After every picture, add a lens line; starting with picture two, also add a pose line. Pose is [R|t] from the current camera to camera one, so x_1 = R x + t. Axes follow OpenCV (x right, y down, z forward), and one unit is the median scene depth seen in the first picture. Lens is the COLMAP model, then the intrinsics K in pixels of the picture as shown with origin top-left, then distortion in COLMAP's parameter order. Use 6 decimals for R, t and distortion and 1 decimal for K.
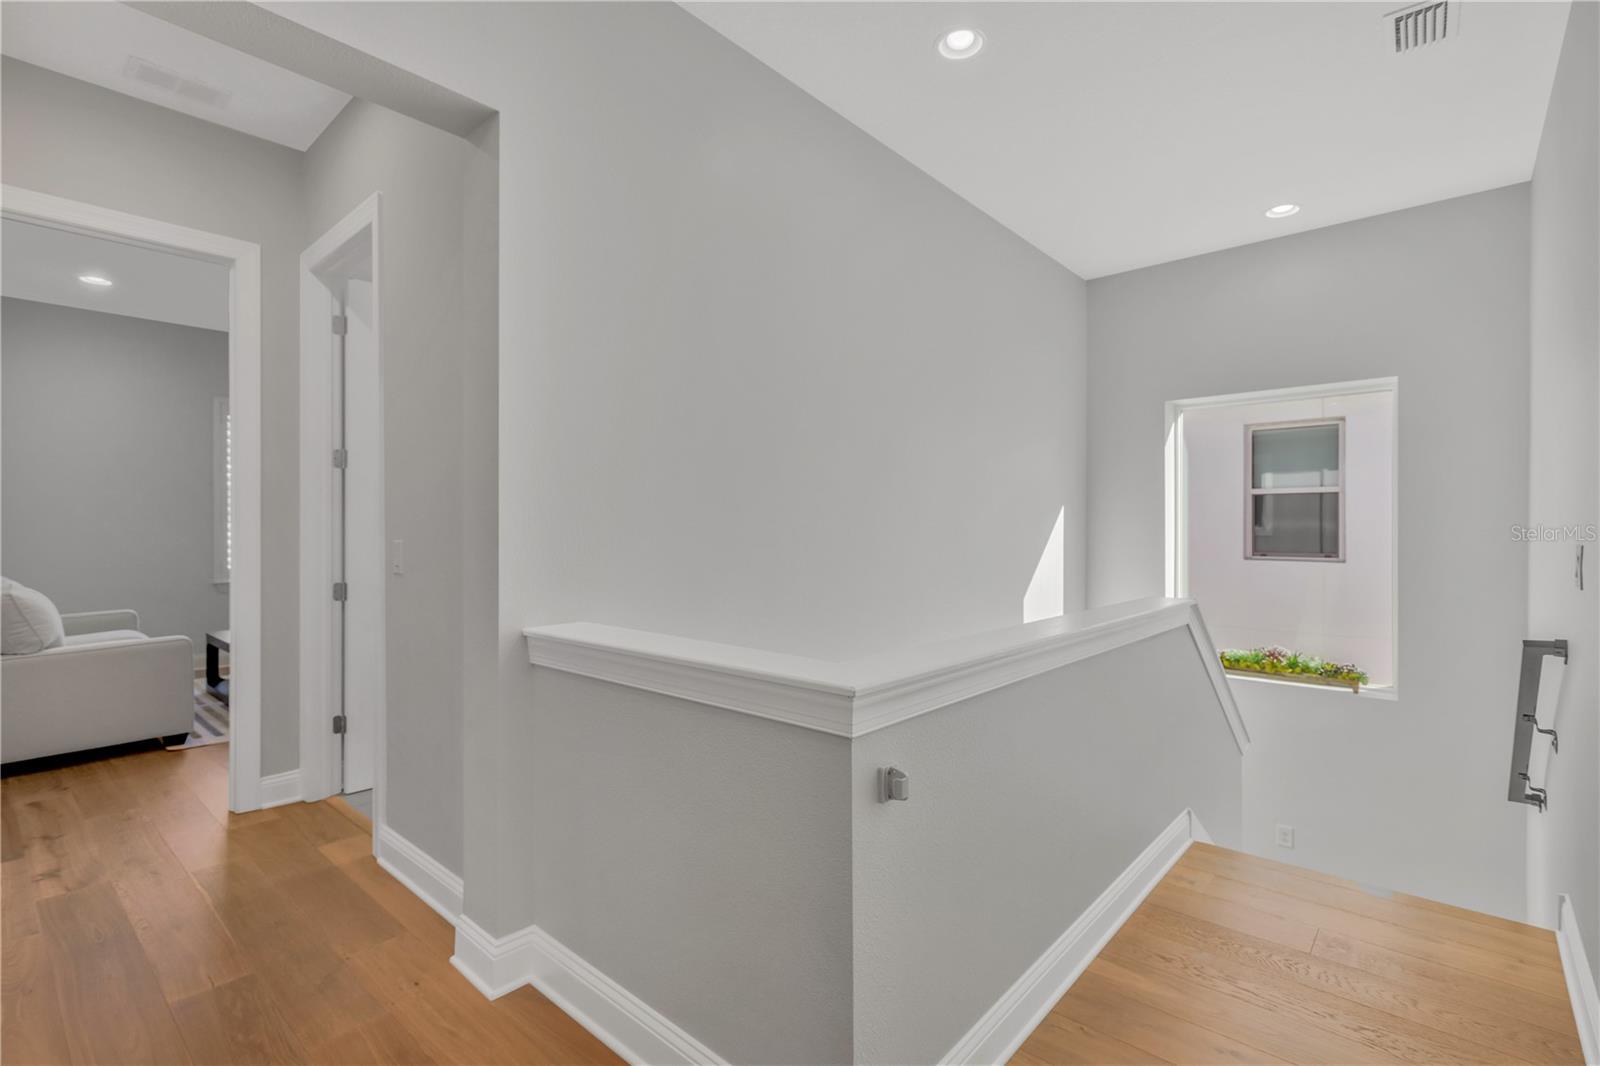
lens RADIAL K [[751.0, 0, 799.1], [0, 751.0, 527.6], [0, 0, 1]] dist [0.010821, -0.000999]
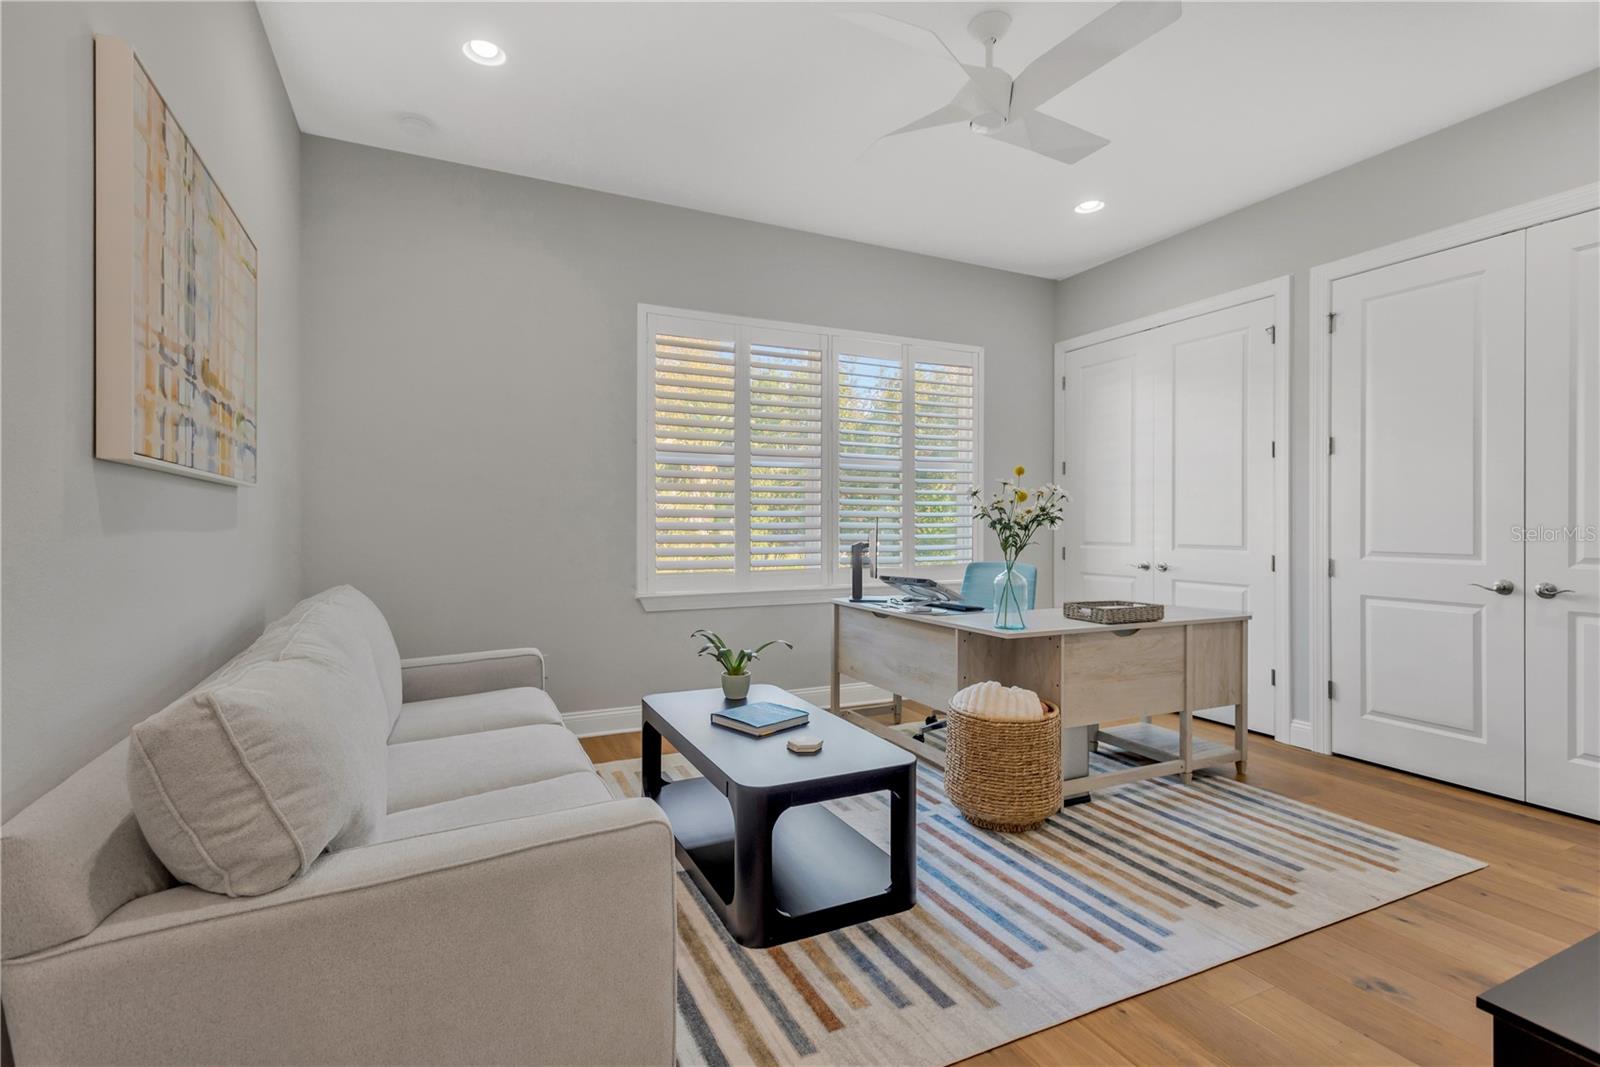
lens RADIAL K [[751.0, 0, 799.1], [0, 751.0, 528.1], [0, 0, 1]] dist [0.010821, -0.000999]
pose [[0.924720, 0.006085, -0.380600, -0.685271], [-0.003702, 0.999969, 0.006992, 0.016447], [0.380631, -0.005056, 0.924713, 0.784418]]
